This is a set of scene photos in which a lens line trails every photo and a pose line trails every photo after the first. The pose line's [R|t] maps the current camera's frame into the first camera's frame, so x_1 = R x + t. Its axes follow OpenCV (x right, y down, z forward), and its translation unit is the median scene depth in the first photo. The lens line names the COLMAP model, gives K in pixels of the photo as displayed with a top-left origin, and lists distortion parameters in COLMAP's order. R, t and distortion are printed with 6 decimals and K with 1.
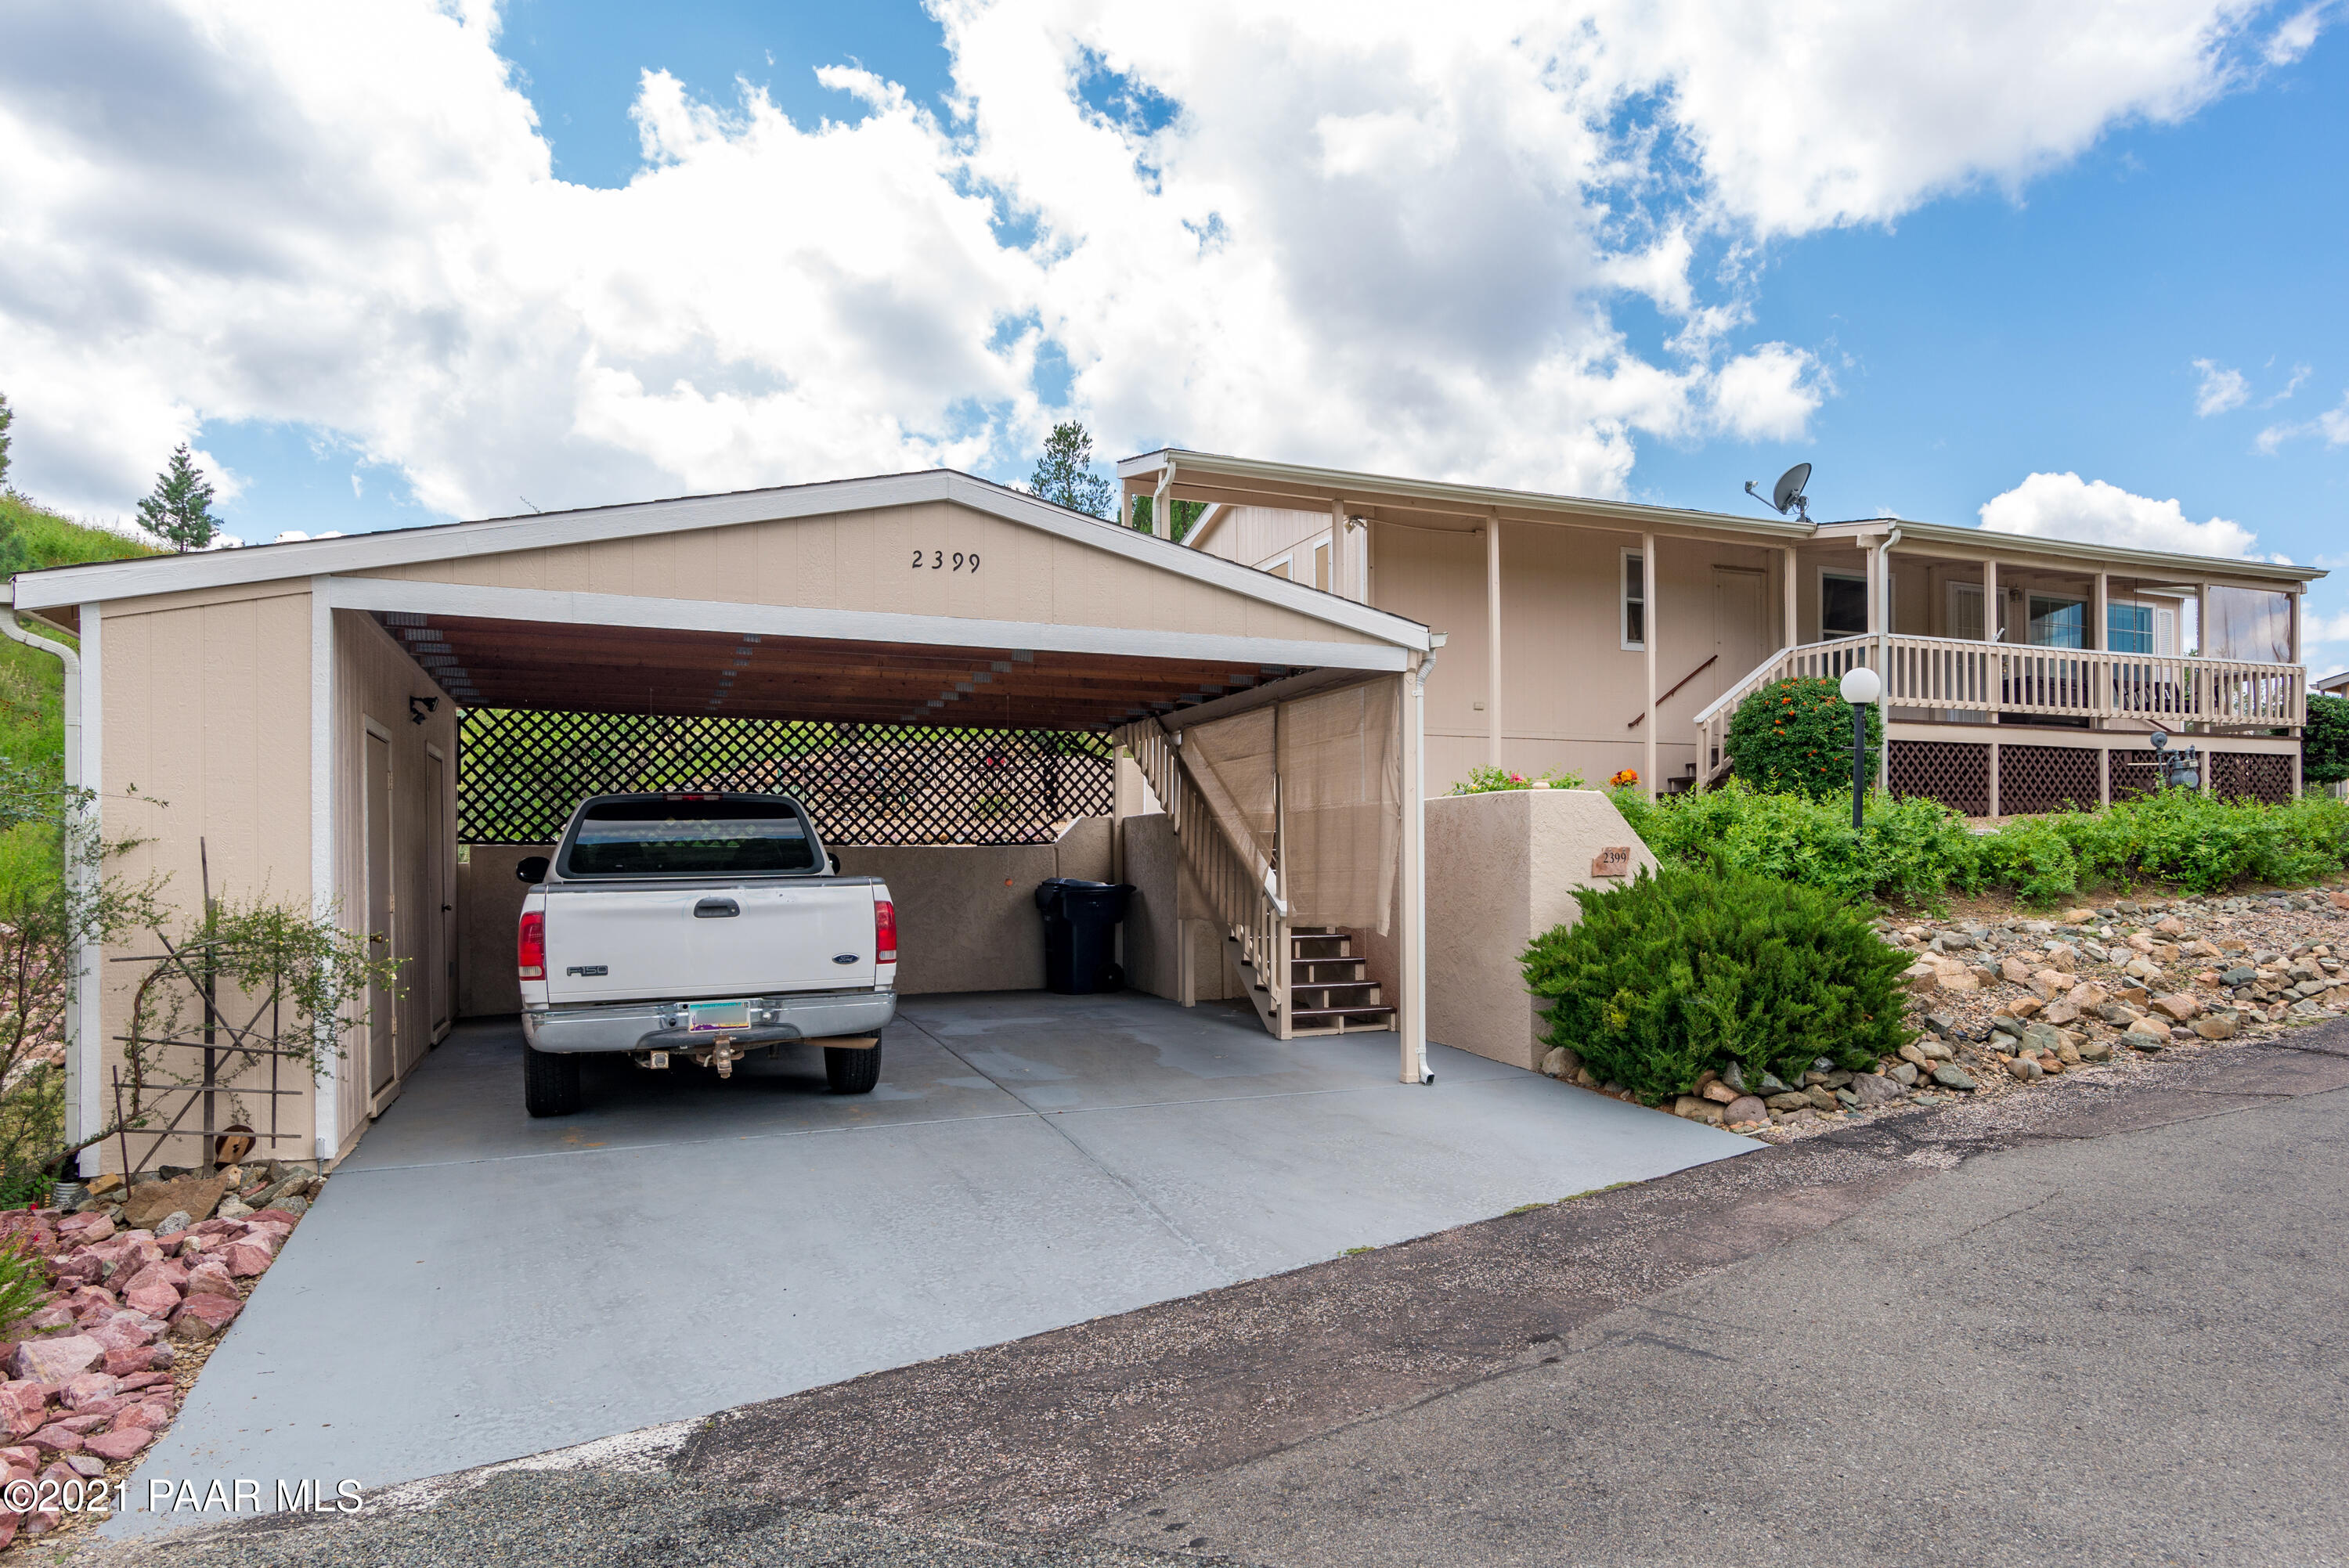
lens RADIAL K [[1387.3, 0, 1179.3], [0, 1387.3, 812.8], [0, 0, 1]] dist [0.020794, 0.001218]
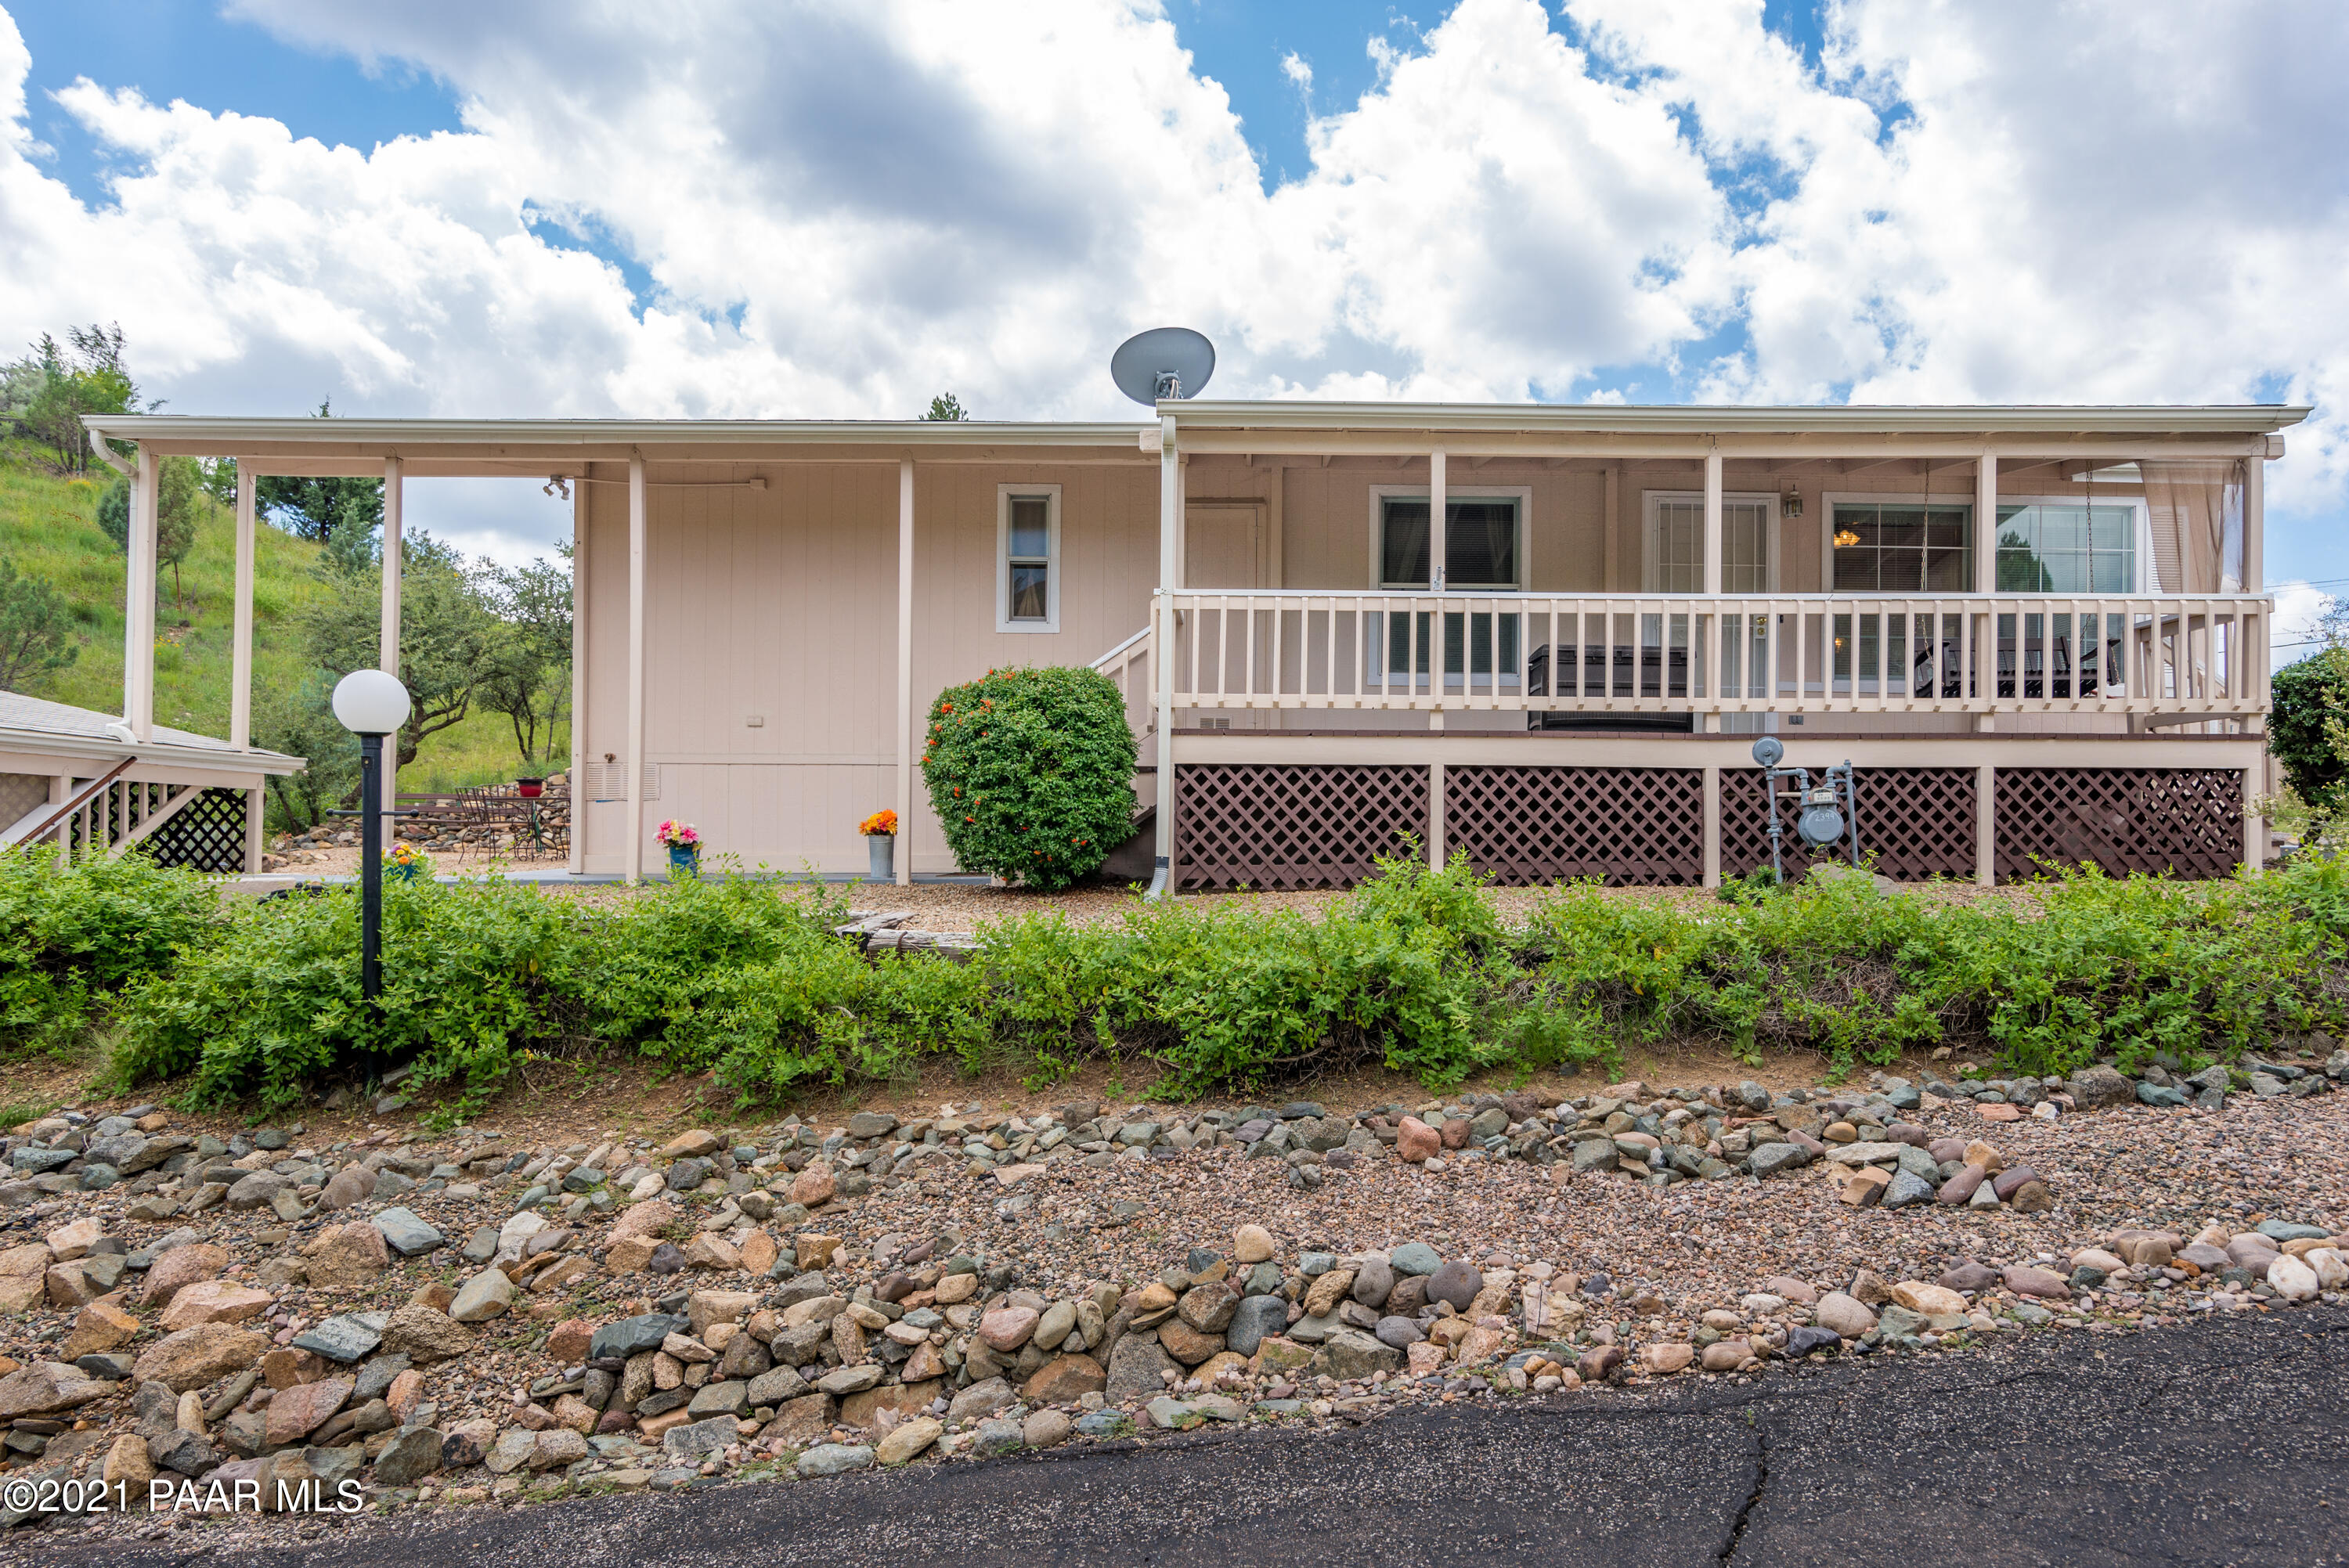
lens RADIAL K [[1387.3, 0, 1179.3], [0, 1387.3, 812.8], [0, 0, 1]] dist [0.020794, 0.001218]
pose [[0.923771, -0.000971, -0.382944, 0.694699], [0.001622, 0.999998, 0.001377, -0.030038], [0.382942, -0.001893, 0.923771, 0.415191]]
